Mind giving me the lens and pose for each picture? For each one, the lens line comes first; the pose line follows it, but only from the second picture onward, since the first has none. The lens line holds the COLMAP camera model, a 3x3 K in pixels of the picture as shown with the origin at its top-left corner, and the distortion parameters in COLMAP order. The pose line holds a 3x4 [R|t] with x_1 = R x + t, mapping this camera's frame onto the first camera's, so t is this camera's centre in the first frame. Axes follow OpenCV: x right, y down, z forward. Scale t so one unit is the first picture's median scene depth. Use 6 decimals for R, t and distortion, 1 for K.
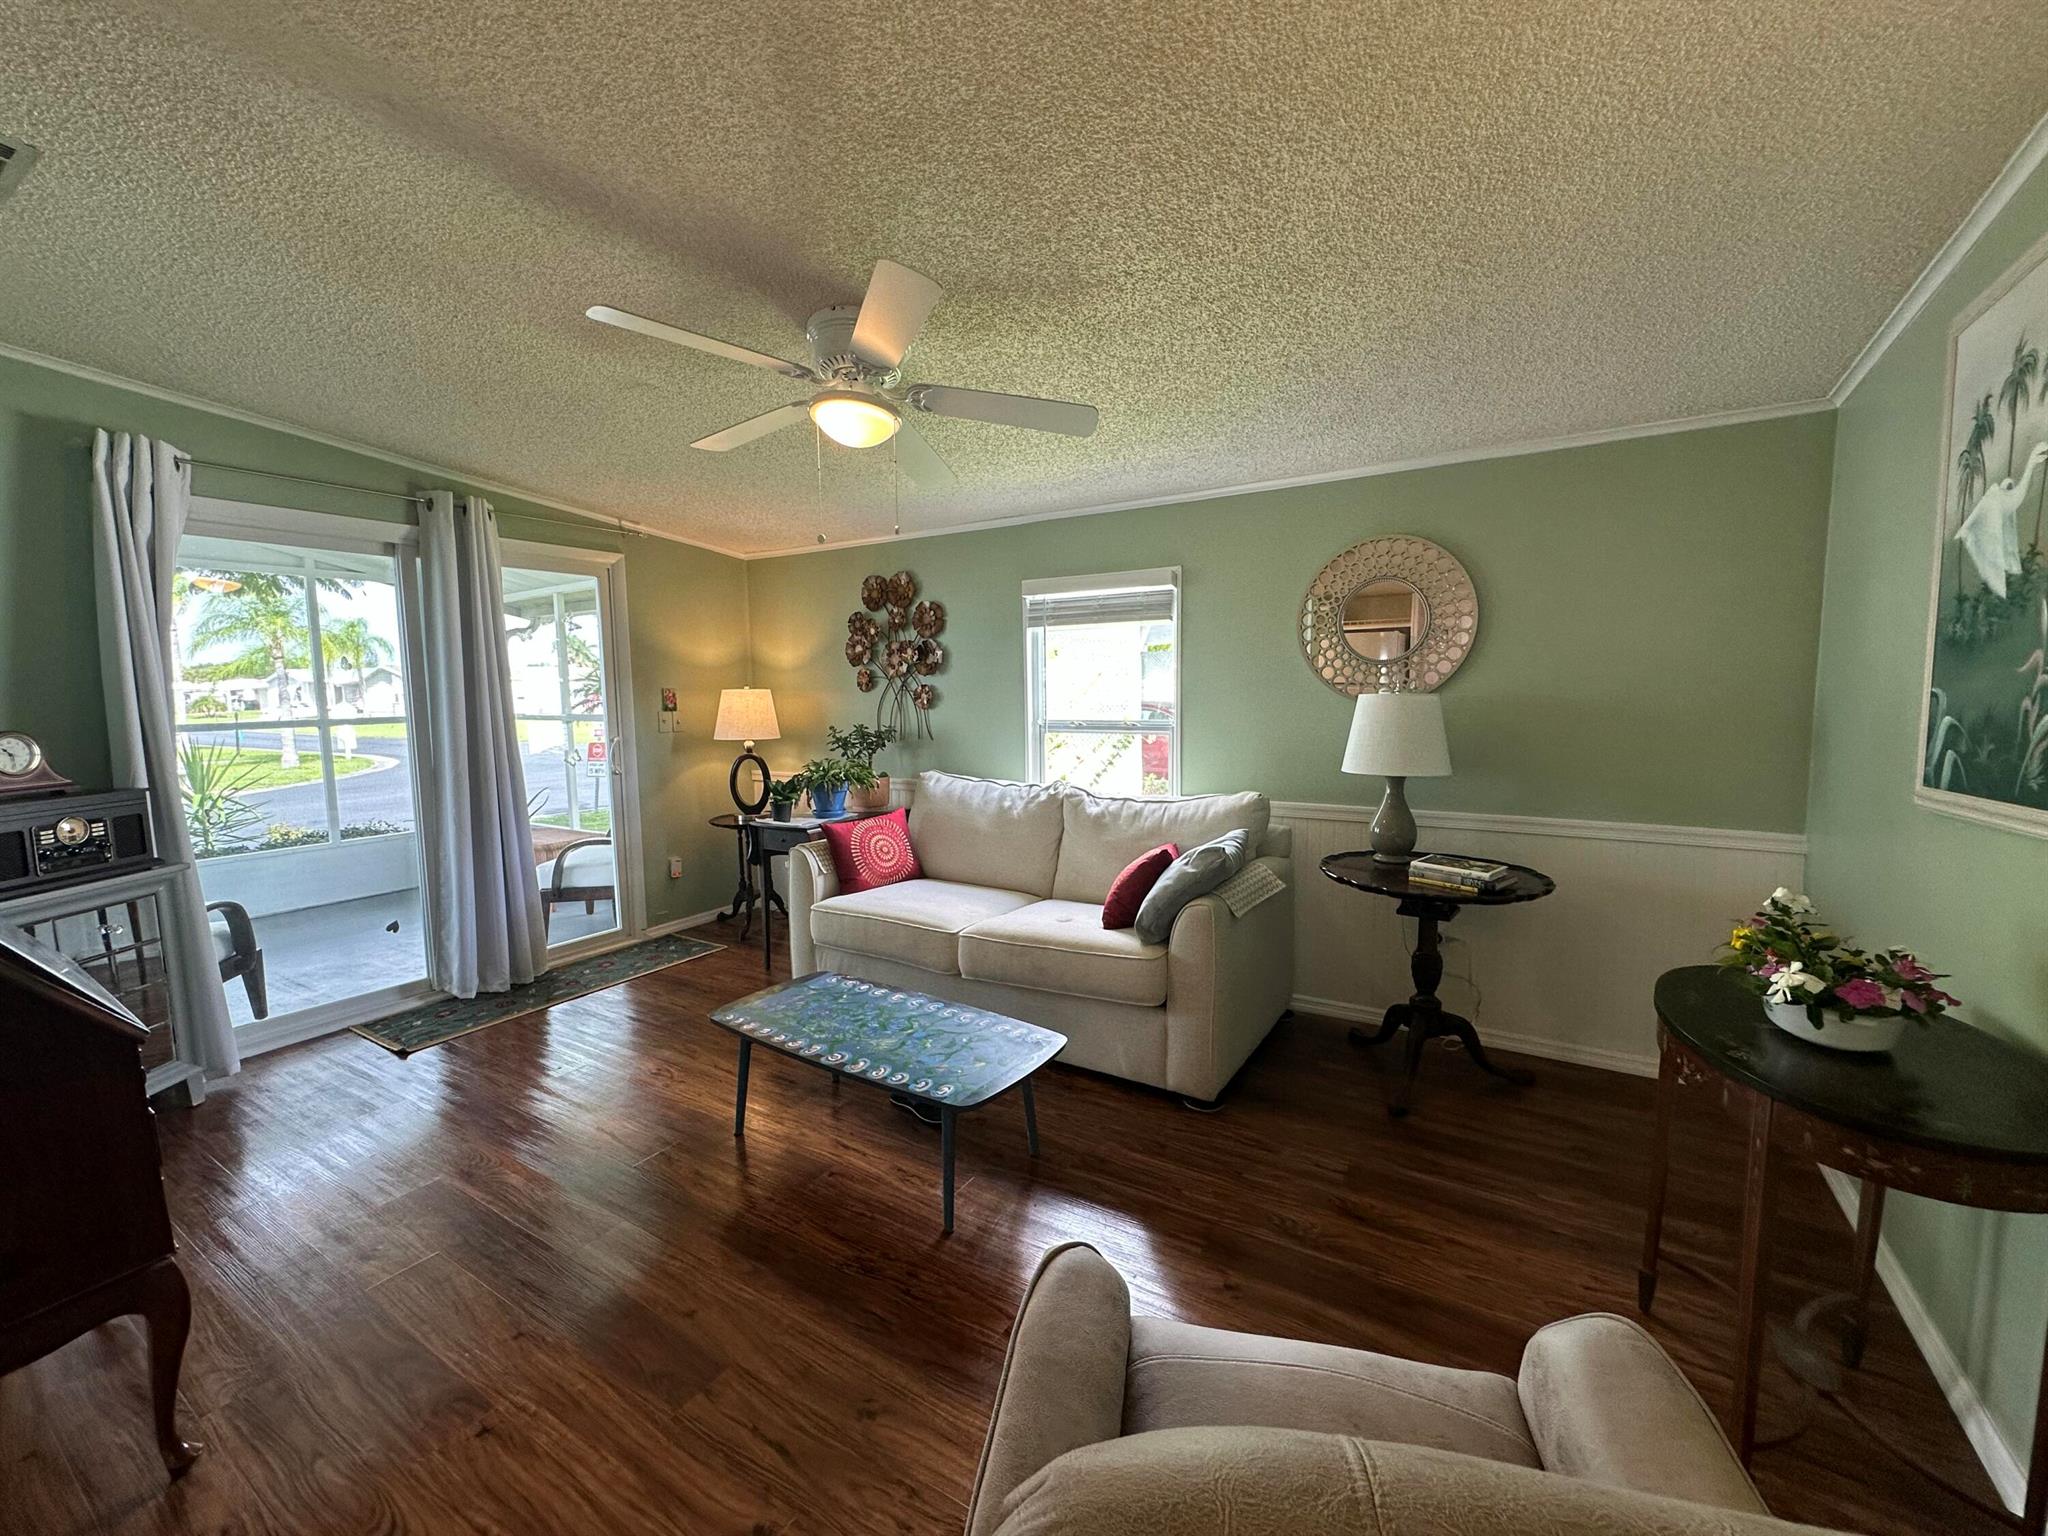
lens RADIAL K [[825.2, 0, 1015.7], [0, 825.2, 767.9], [0, 0, 1]] dist [-0.002802, -0.000007]
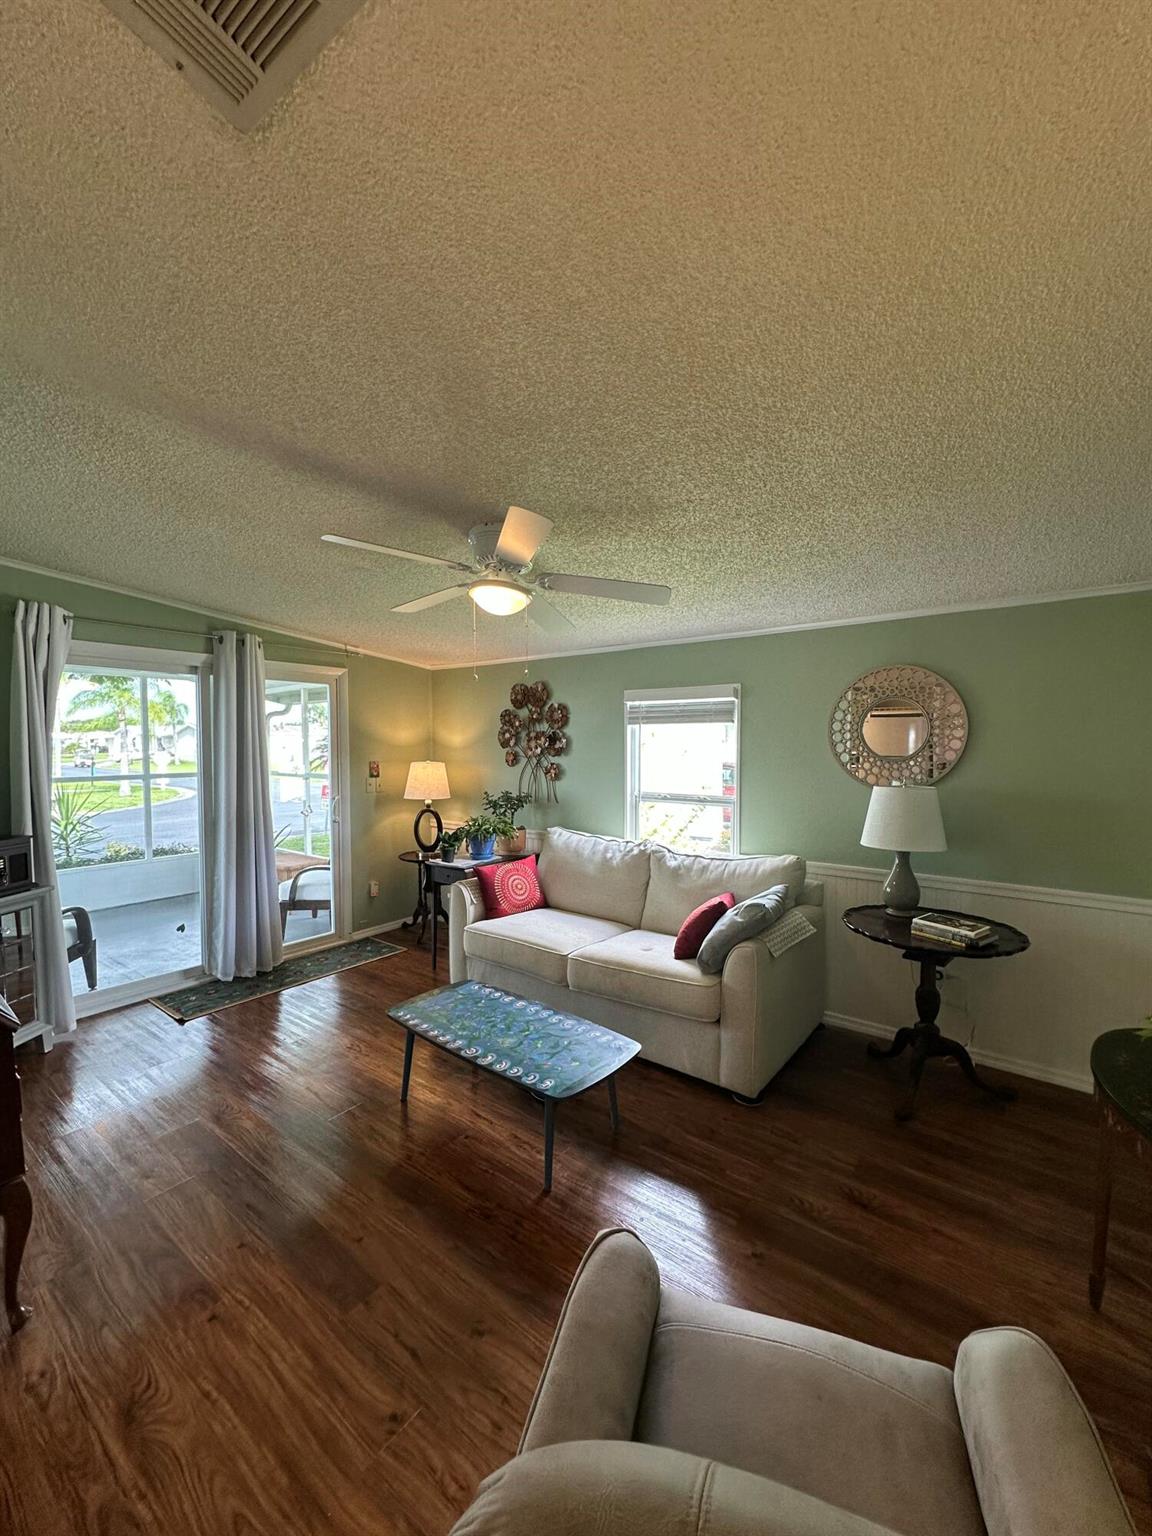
lens RADIAL K [[618.9, 0, 574.2], [0, 618.9, 765.9], [0, 0, 1]] dist [-0.002802, -0.000007]
pose [[0.995272, 0.017839, -0.095479, 0.037238], [-0.023279, 0.998150, -0.056164, -0.062394], [0.094301, 0.058121, 0.993846, -0.036641]]
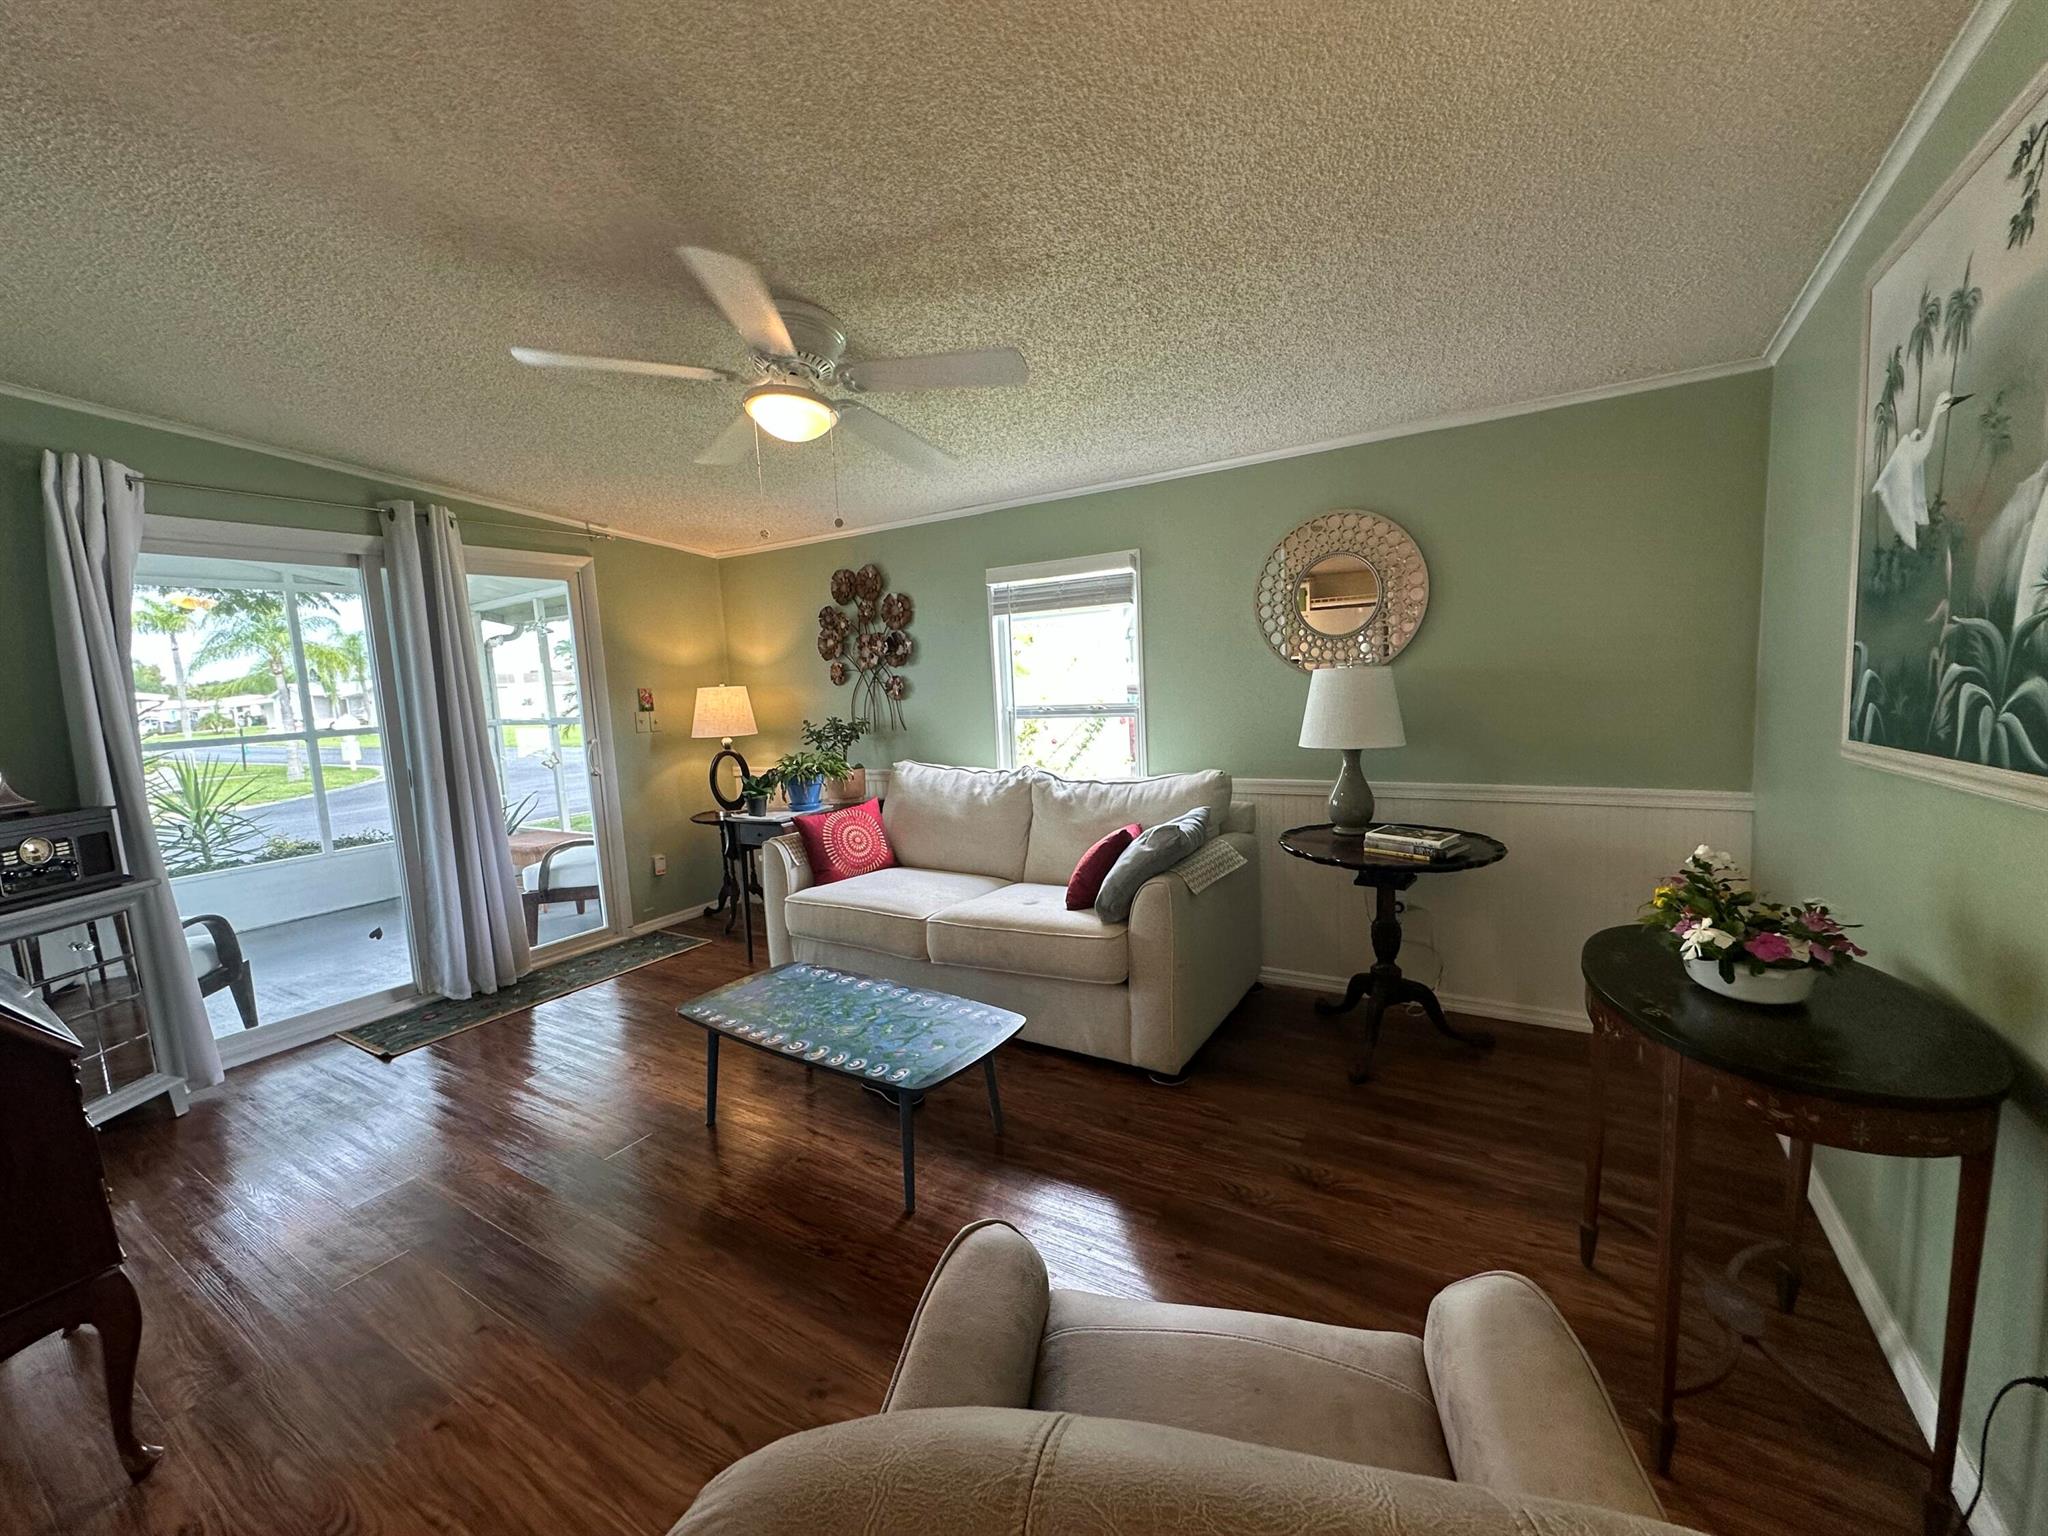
lens RADIAL K [[810.7, 0, 1019.7], [0, 810.7, 767.7], [0, 0, 1]] dist [-0.001223, -0.000414]
pose [[0.999332, -0.036515, 0.001179, 0.058197], [0.036493, 0.999213, 0.015560, 0.002678], [-0.001746, -0.015507, 0.999878, 0.005825]]
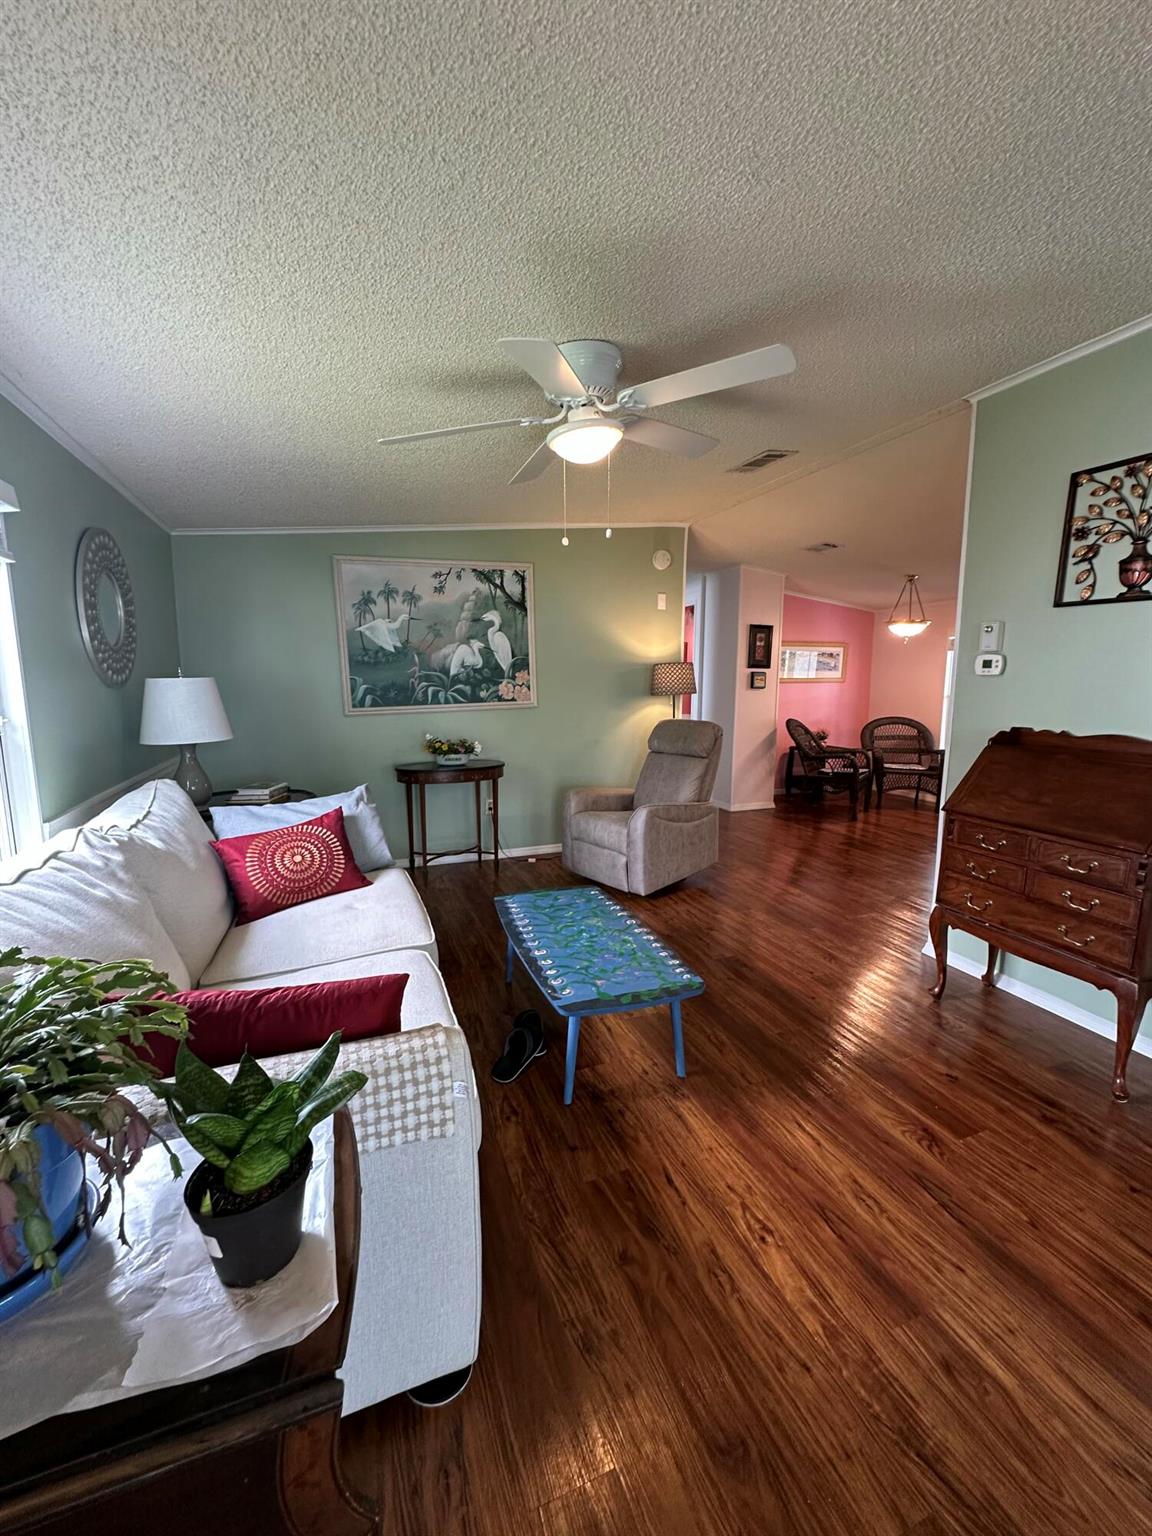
lens RADIAL K [[608.0, 0, 576.0], [0, 608.0, 768.0], [0, 0, 1]] dist [-0.001223, -0.000414]
pose [[-0.796101, -0.076659, 0.600289, -0.657044], [0.067783, 0.974407, 0.214329, -0.130407], [-0.601356, 0.211317, -0.770530, 1.570448]]
